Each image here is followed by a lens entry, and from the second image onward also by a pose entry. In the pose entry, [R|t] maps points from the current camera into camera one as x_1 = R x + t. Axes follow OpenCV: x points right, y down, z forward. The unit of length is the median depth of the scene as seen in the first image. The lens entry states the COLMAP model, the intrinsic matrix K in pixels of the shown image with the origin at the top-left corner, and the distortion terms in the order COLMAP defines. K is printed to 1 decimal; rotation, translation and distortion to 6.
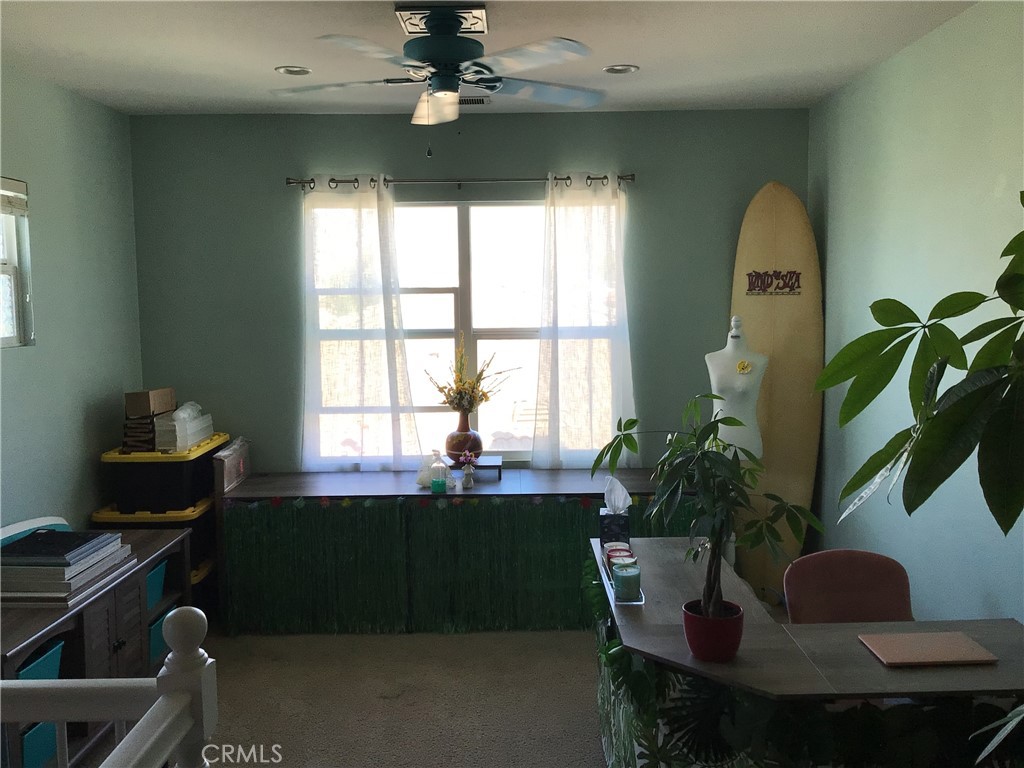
lens RADIAL K [[887.9, 0, 528.3], [0, 887.9, 378.0], [0, 0, 1]] dist [0.097385, -0.217112]
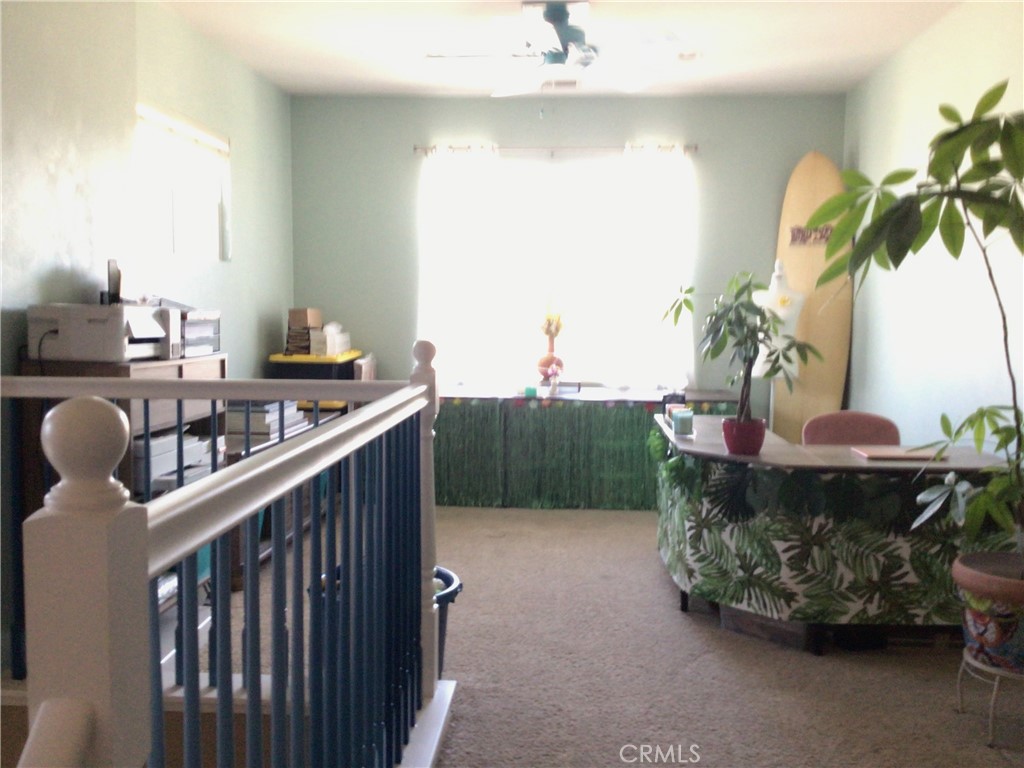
lens RADIAL K [[928.4, 0, 512.0], [0, 928.4, 384.0], [0, 0, 1]] dist [0.072184, -0.170396]
pose [[0.996743, 0.028478, -0.075443, -0.029734], [-0.030556, 0.999181, -0.026532, 0.147466], [0.074625, 0.028750, 0.996797, -0.294435]]
